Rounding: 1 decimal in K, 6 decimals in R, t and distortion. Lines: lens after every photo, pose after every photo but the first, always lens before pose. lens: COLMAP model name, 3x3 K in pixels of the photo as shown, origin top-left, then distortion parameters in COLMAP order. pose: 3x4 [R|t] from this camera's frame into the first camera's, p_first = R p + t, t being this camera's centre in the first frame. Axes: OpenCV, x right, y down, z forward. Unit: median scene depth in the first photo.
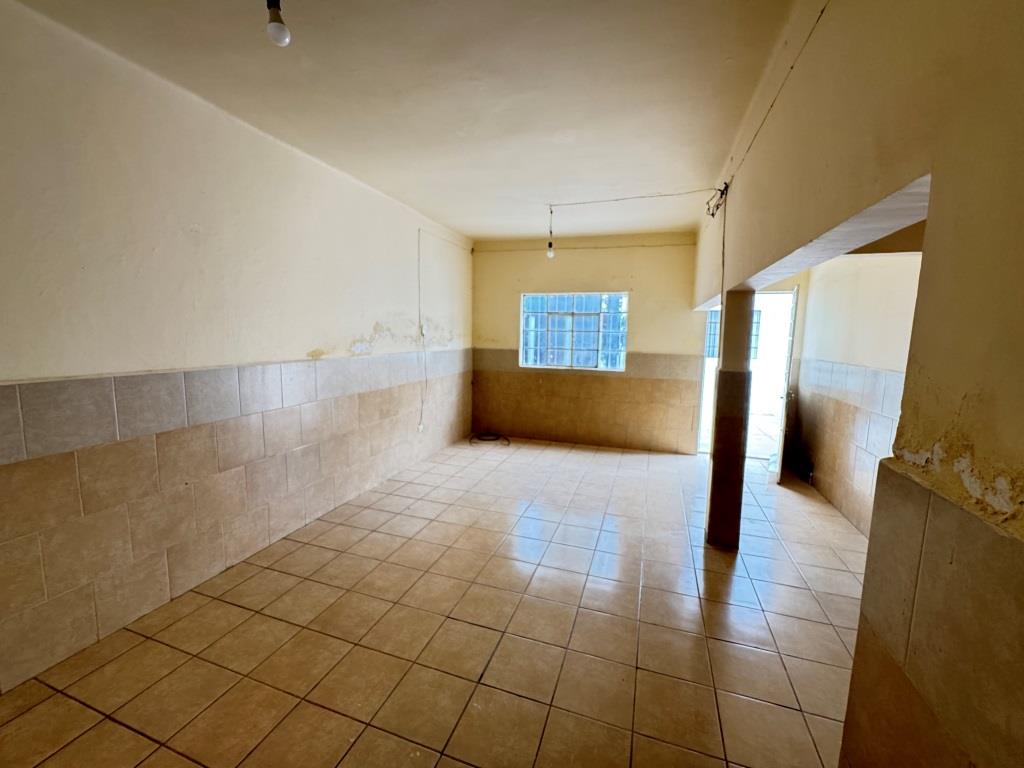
lens RADIAL K [[409.3, 0, 513.7], [0, 409.3, 379.4], [0, 0, 1]] dist [-0.001326, 0.000273]
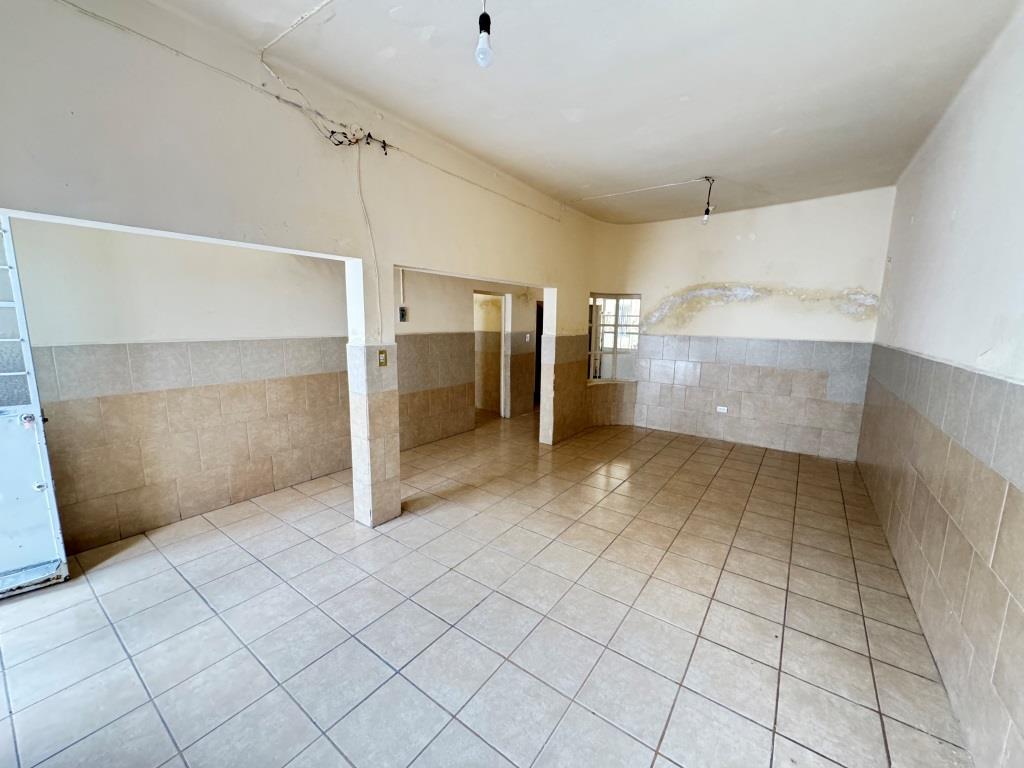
lens RADIAL K [[409.3, 0, 514.2], [0, 409.3, 381.5], [0, 0, 1]] dist [-0.001326, 0.000273]
pose [[-0.956551, -0.072958, 0.282288, -0.046989], [0.003999, 0.964812, 0.262909, -0.153746], [-0.291537, 0.252614, -0.922601, 1.448439]]
